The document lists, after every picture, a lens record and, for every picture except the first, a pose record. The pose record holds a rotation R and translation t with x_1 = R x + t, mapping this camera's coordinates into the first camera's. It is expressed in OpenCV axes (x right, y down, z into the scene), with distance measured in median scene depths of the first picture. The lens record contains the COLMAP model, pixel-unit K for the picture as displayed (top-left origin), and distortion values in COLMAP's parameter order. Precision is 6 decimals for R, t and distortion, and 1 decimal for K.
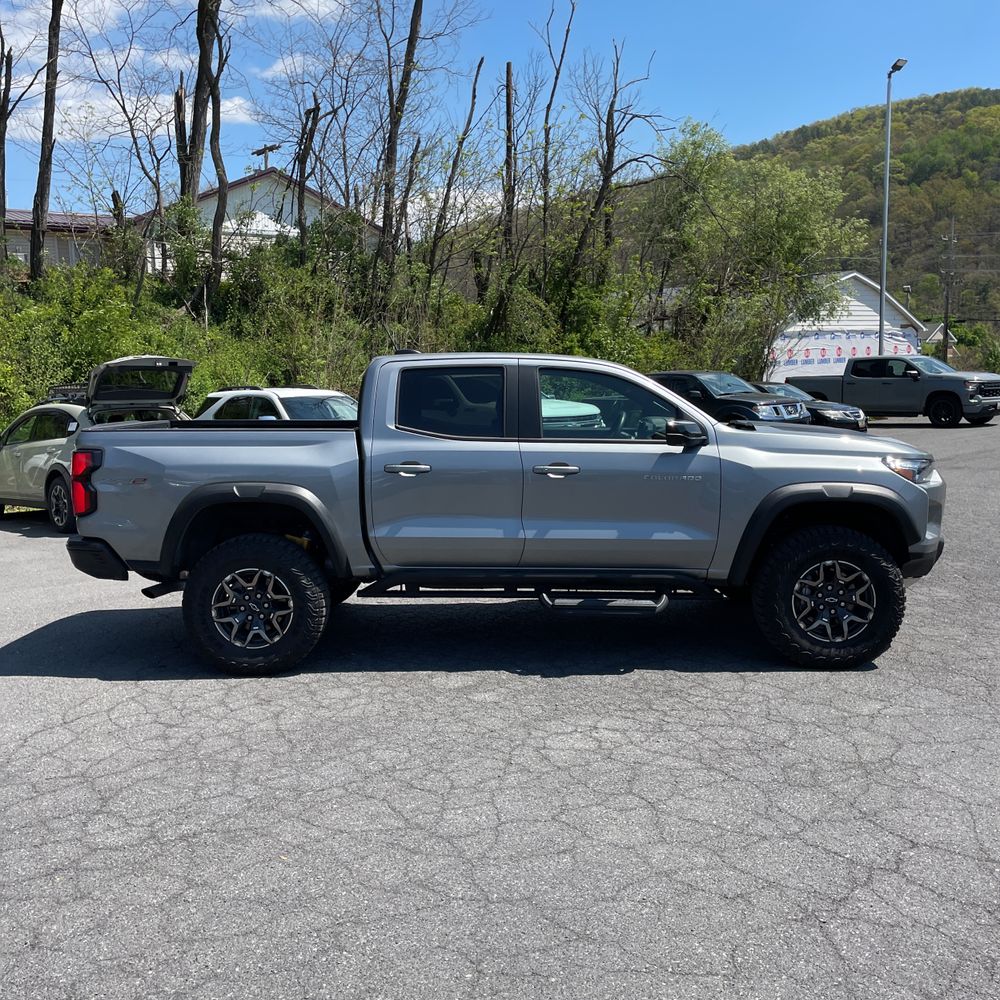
lens RADIAL K [[1017.0, 0, 496.5], [0, 1017.0, 489.3], [0, 0, 1]] dist [0.033808, 0.000000]
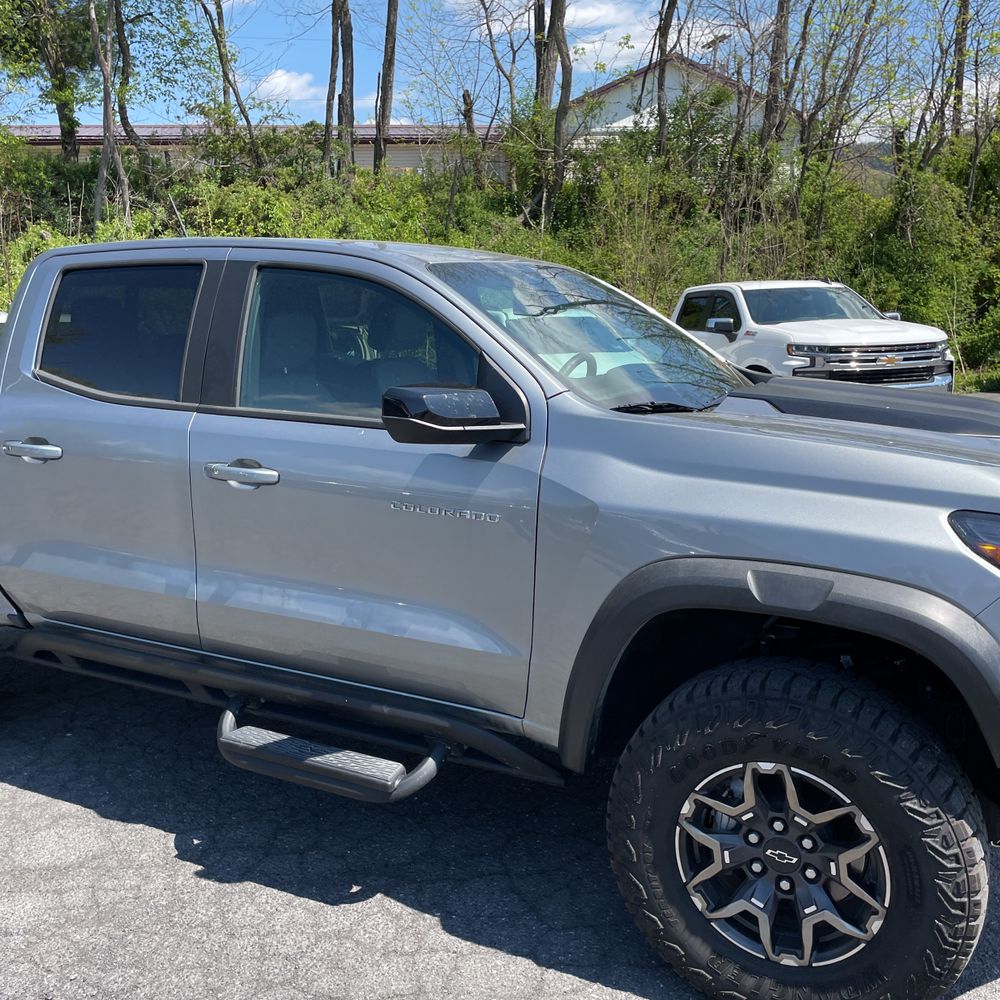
lens RADIAL K [[1017.0, 0, 514.3], [0, 1017.0, 492.4], [0, 0, 1]] dist [0.033808, 0.000000]
pose [[0.897448, 0.082262, -0.433382, 0.391175], [-0.045664, 0.994505, 0.094210, -0.061977], [0.438750, -0.064758, 0.896273, 0.606659]]
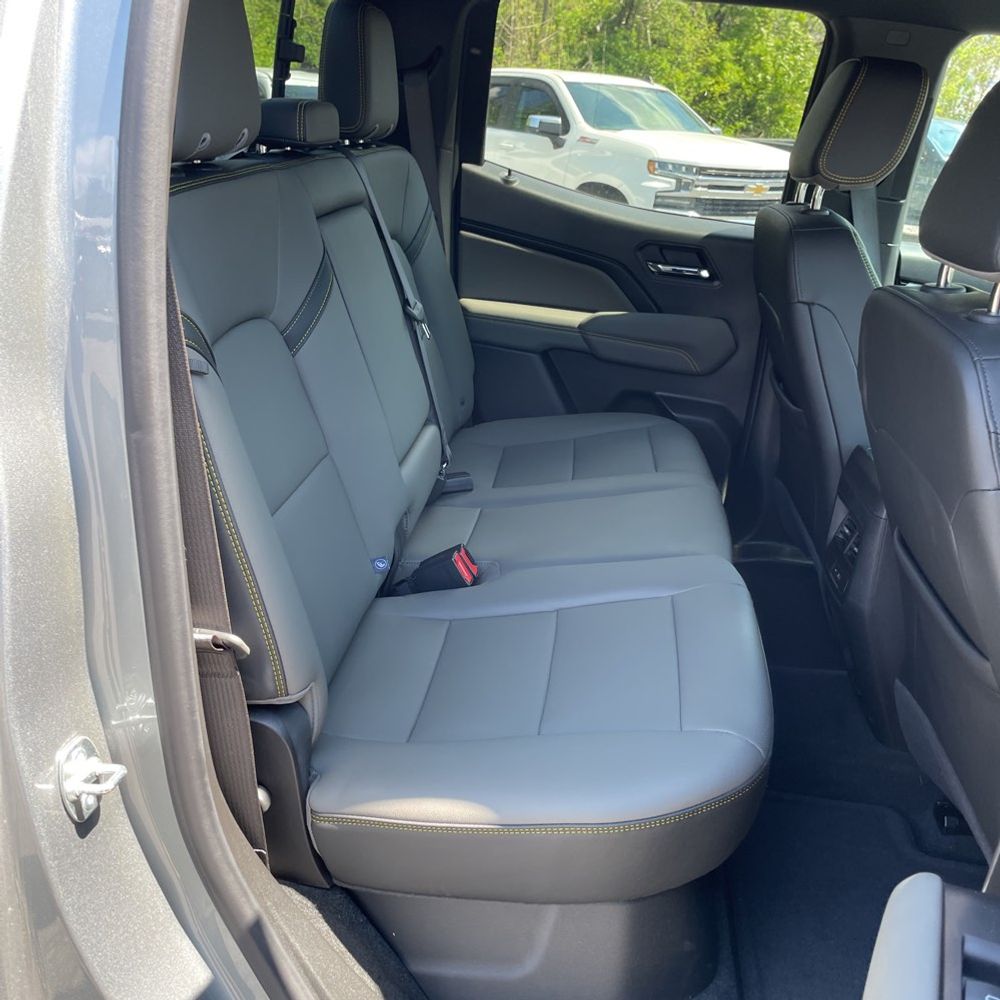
lens RADIAL K [[1017.0, 0, 497.3], [0, 1017.0, 490.4], [0, 0, 1]] dist [0.033808, 0.000000]
pose [[0.990689, 0.125212, -0.053463, -0.052007], [-0.107408, 0.960089, 0.258248, -0.074131], [0.083665, -0.250101, 0.964598, 0.897868]]
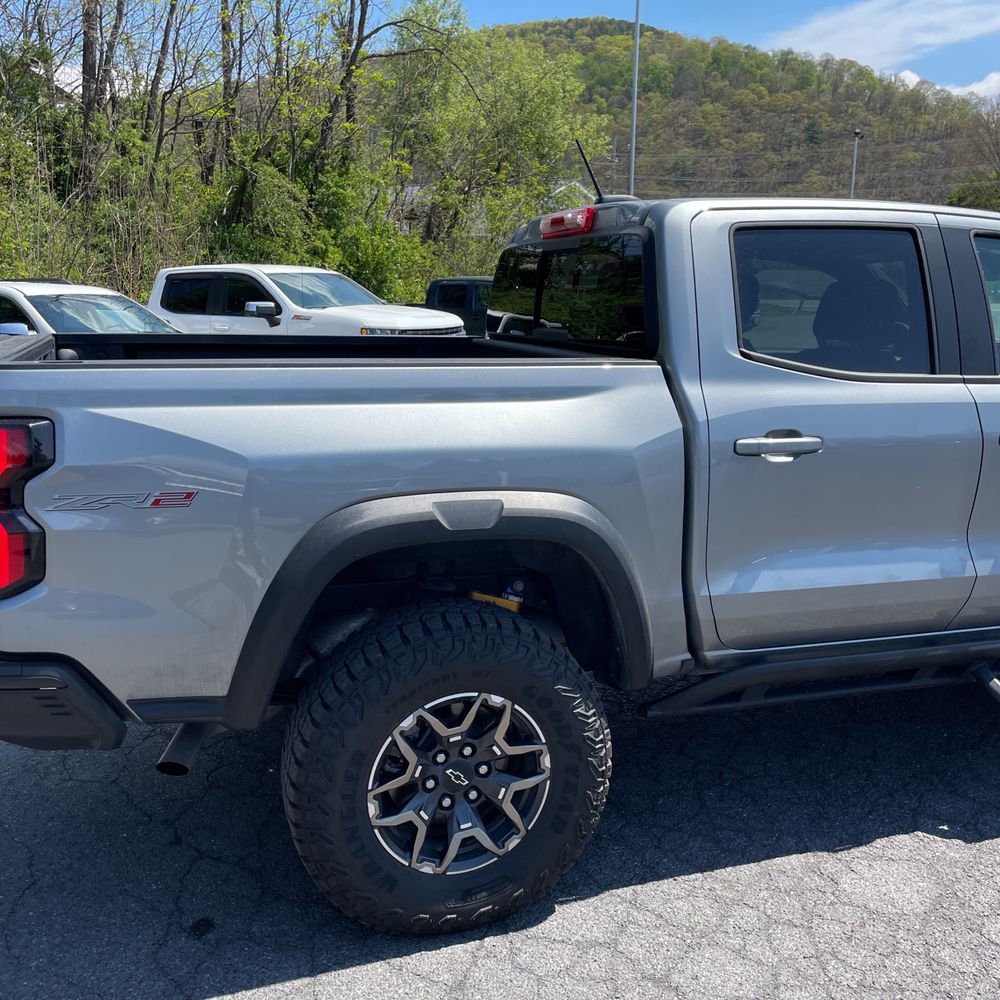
lens RADIAL K [[1017.0, 0, 504.4], [0, 1017.0, 488.0], [0, 0, 1]] dist [0.033808, 0.000000]
pose [[0.941923, -0.044714, 0.332840, -0.356770], [0.016318, 0.996020, 0.087629, -0.042755], [-0.335434, -0.077109, 0.938903, 0.601736]]
